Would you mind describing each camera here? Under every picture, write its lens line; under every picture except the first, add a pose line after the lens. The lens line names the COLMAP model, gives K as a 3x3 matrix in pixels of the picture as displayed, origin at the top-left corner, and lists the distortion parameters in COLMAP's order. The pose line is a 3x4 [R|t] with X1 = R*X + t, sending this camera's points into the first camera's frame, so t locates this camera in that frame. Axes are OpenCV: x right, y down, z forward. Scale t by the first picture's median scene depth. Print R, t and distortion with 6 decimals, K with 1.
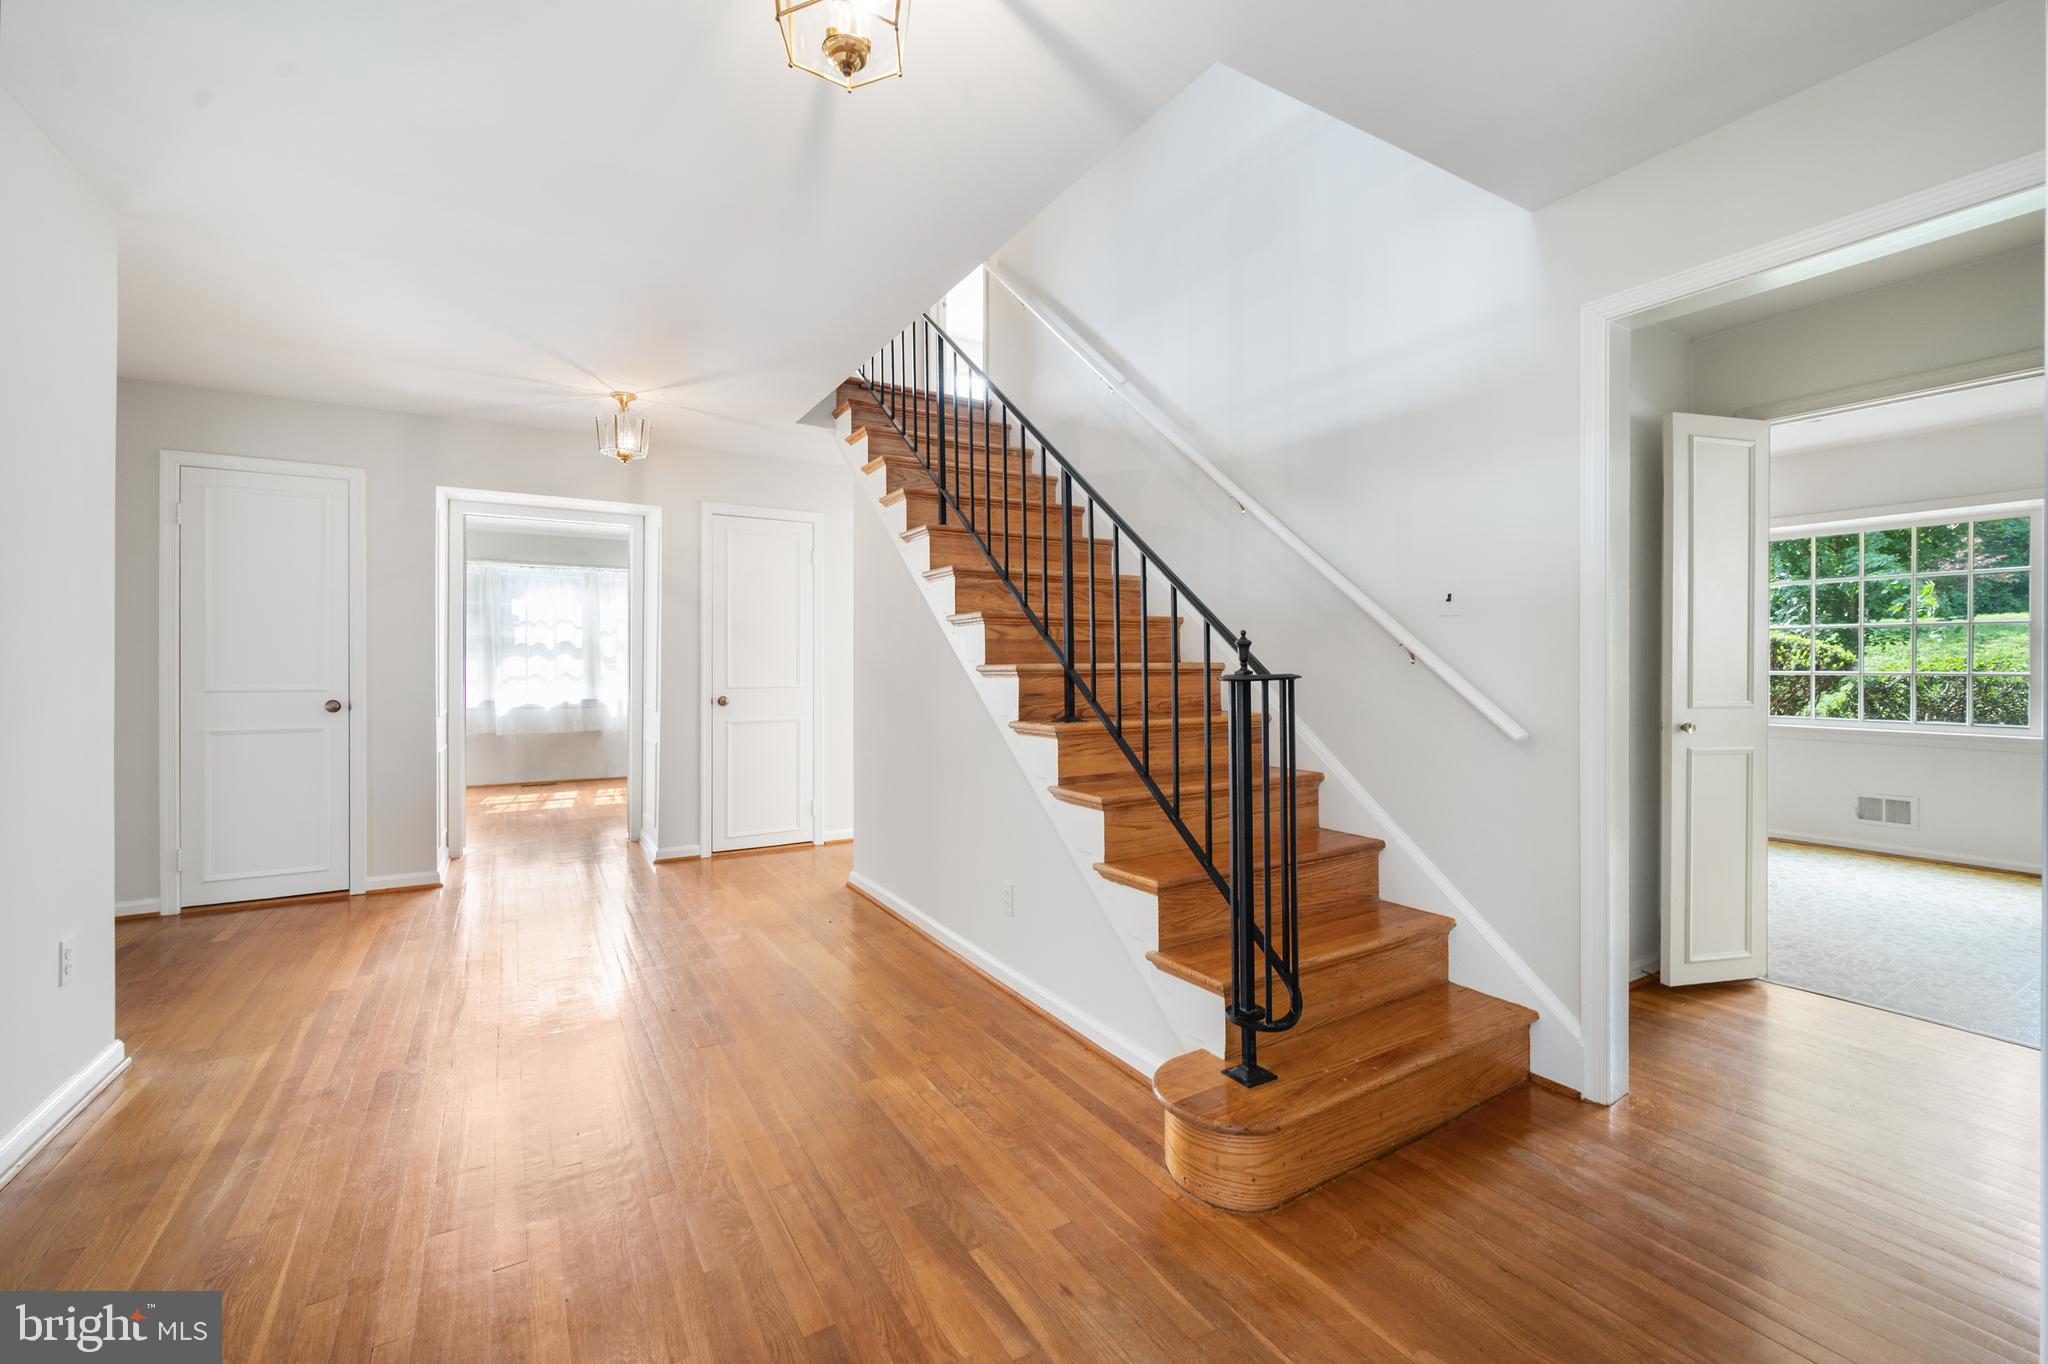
lens RADIAL K [[846.3, 0, 1028.4], [0, 846.3, 682.2], [0, 0, 1]] dist [0.000806, -0.000030]
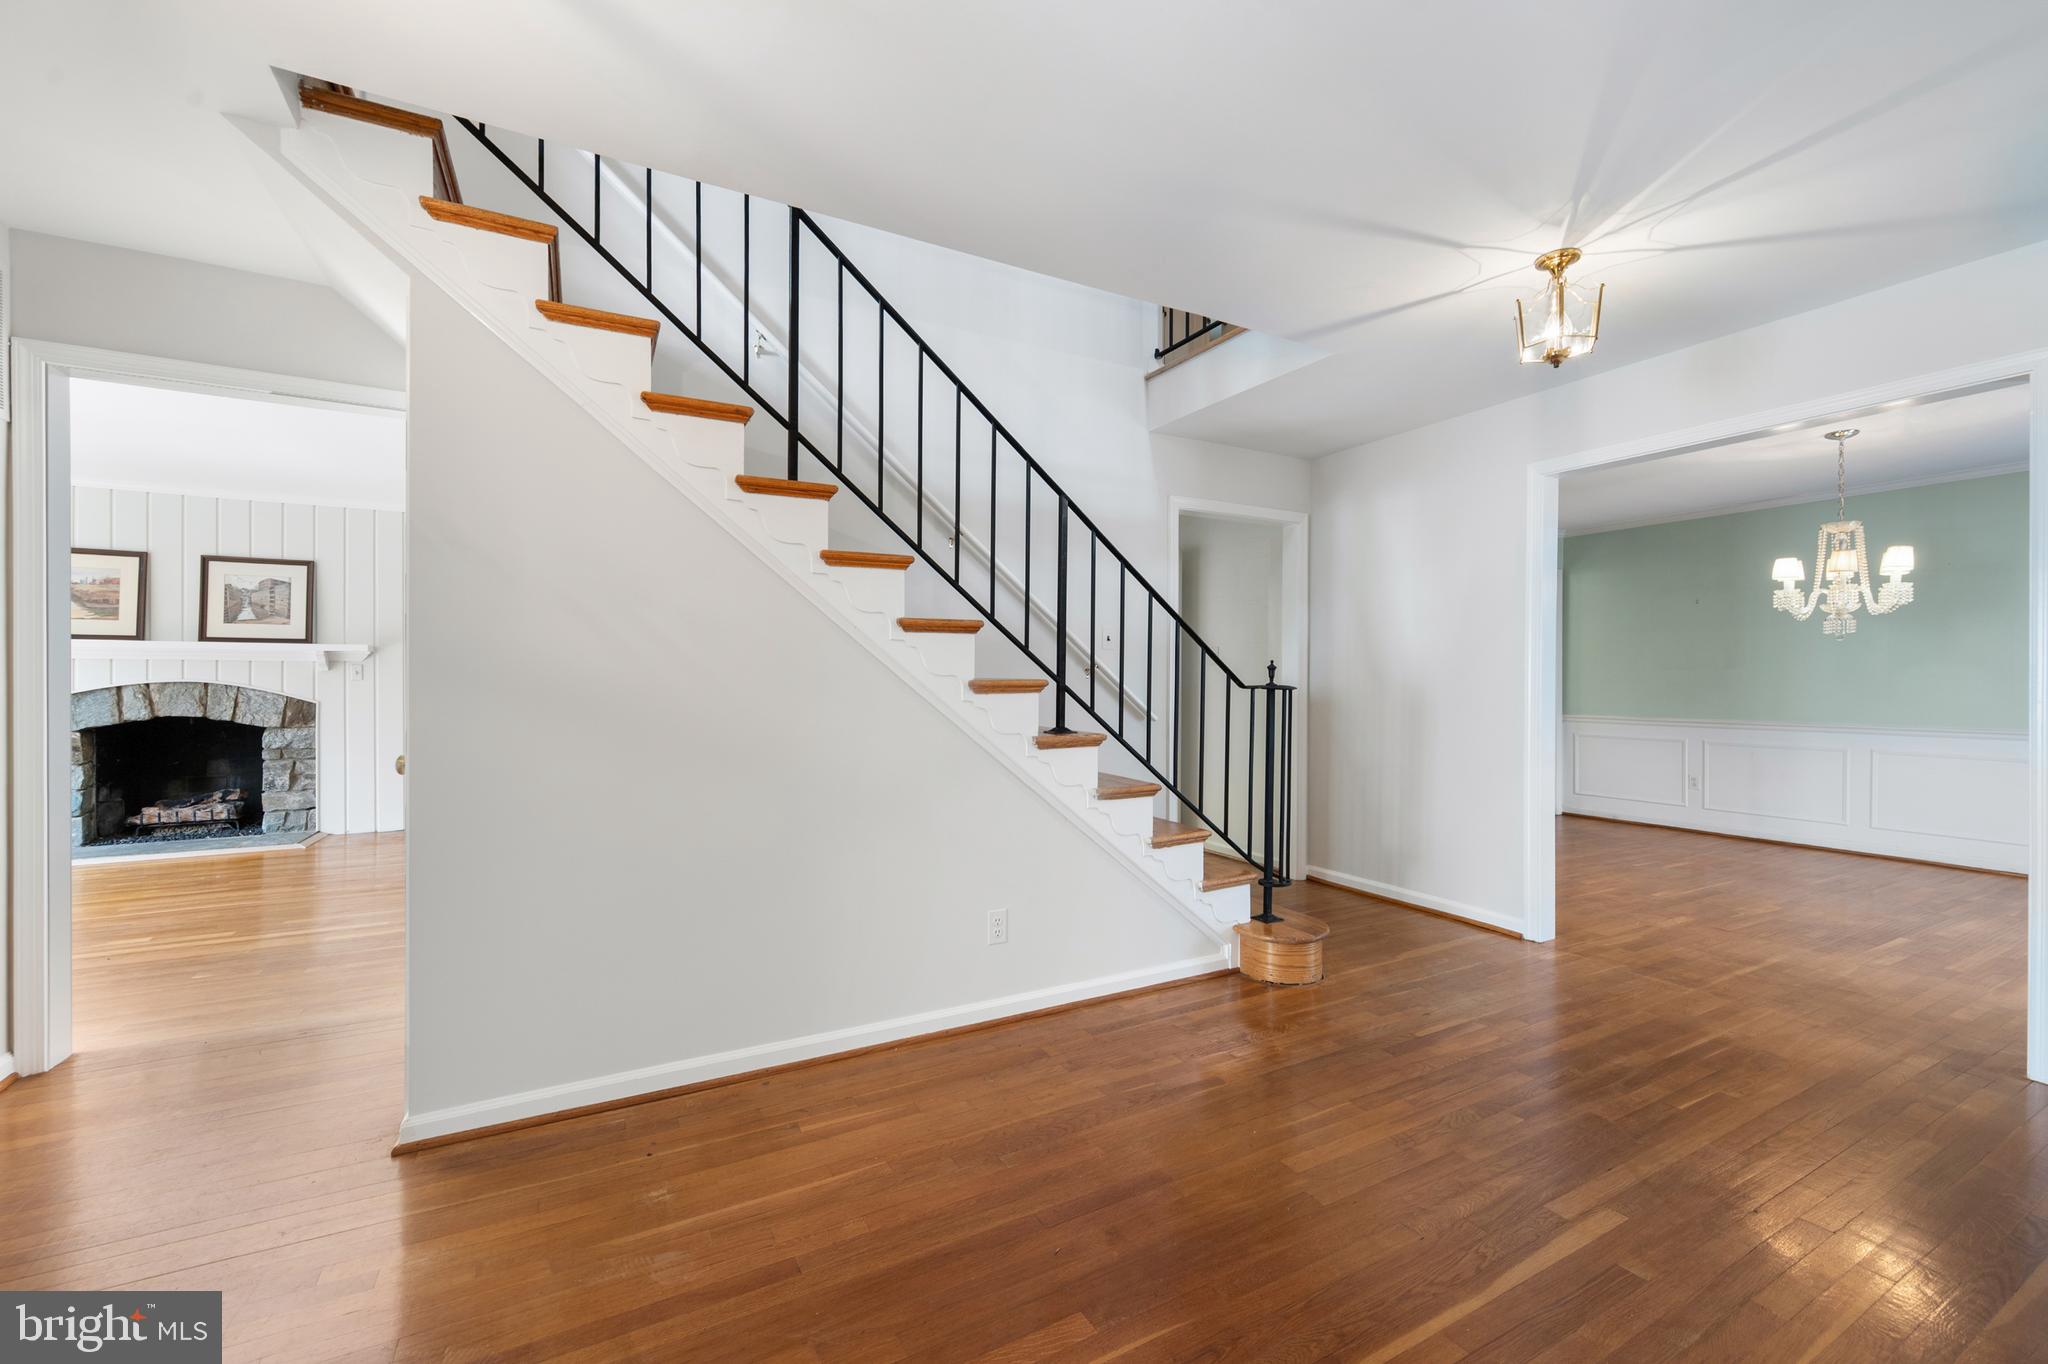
lens RADIAL K [[809.4, 0, 1024.0], [0, 809.4, 682.0], [0, 0, 1]] dist [-0.002634, -0.000323]
pose [[0.054613, -0.004706, 0.998497, -1.357125], [0.014163, 0.999892, 0.003938, -0.030114], [-0.998407, 0.013927, 0.054673, 1.348237]]
